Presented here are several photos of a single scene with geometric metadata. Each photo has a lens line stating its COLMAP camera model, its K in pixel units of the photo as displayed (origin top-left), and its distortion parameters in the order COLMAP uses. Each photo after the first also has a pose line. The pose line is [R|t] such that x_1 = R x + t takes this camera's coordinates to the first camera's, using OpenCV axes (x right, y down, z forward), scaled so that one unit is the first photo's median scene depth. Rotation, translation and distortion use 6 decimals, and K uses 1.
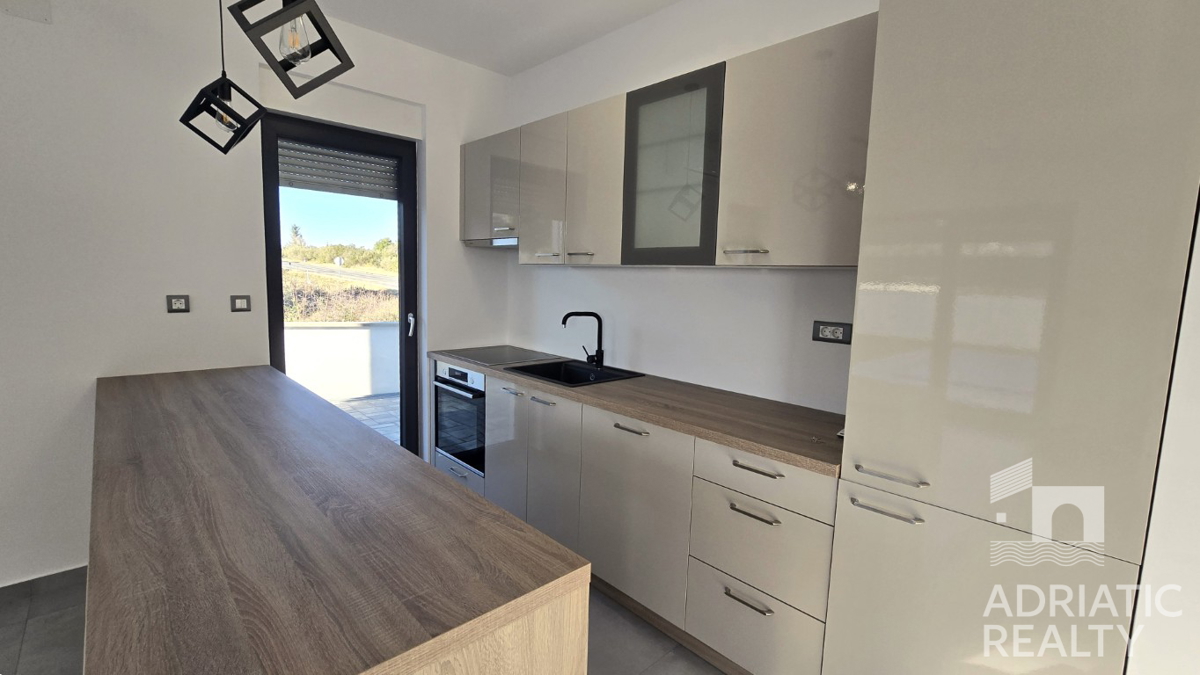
lens RADIAL K [[512.6, 0, 597.3], [0, 512.6, 332.6], [0, 0, 1]] dist [-0.002254, 0.000126]
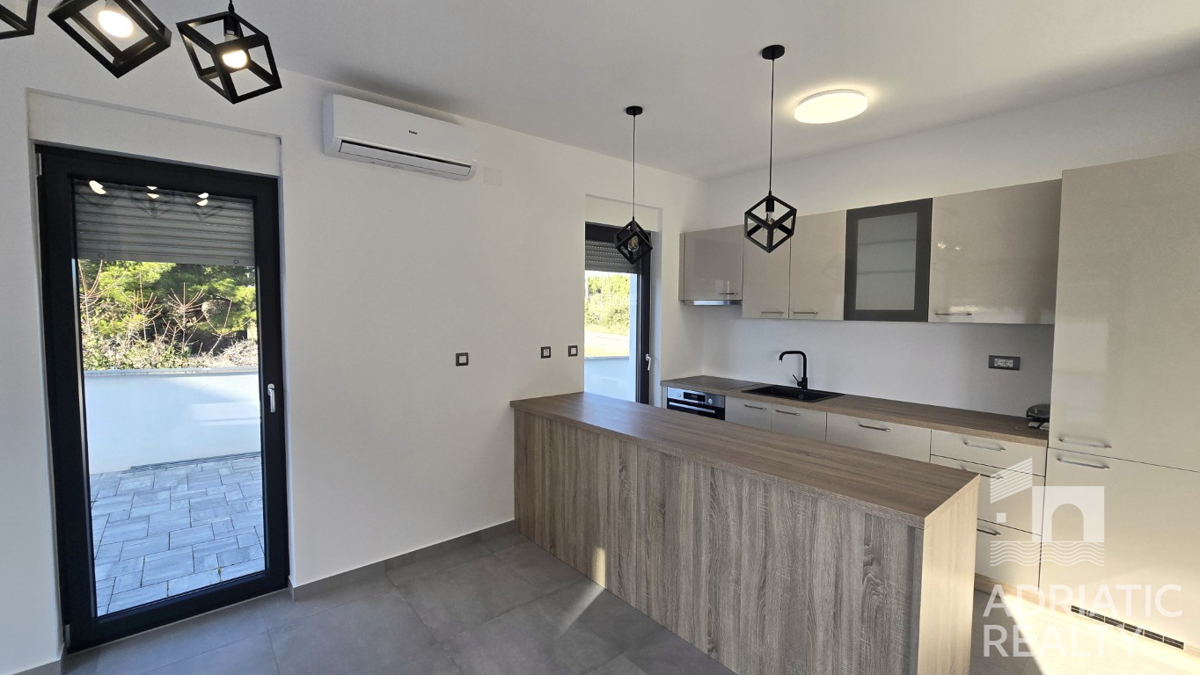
lens RADIAL K [[488.2, 0, 599.6], [0, 488.2, 335.8], [0, 0, 1]] dist [-0.005722, 0.000120]
pose [[0.998129, -0.023213, -0.056559, -0.611200], [0.020088, 0.998273, -0.055202, -0.022966], [0.057742, 0.053963, 0.996872, -0.487757]]
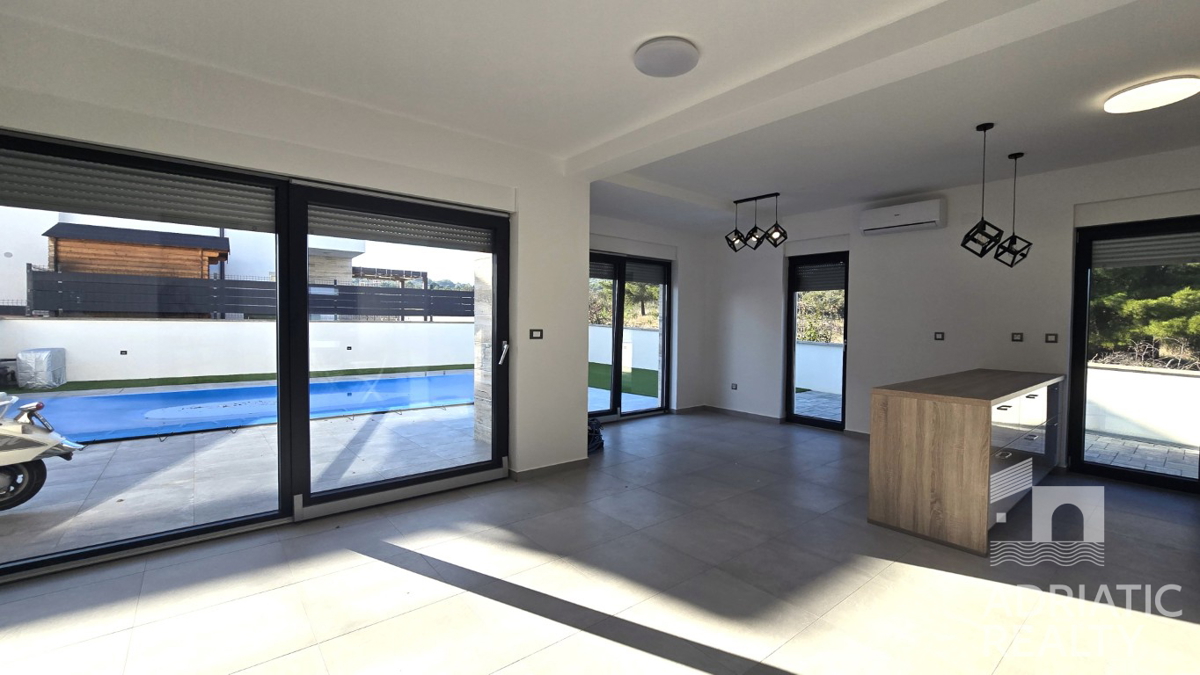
lens RADIAL K [[495.3, 0, 605.2], [0, 495.3, 334.9], [0, 0, 1]] dist [-0.006878, -0.000281]
pose [[-0.073766, -0.005364, -0.997261, 1.311503], [-0.122607, 0.992448, 0.003731, 0.134772], [0.989710, 0.122547, -0.073866, -0.489237]]
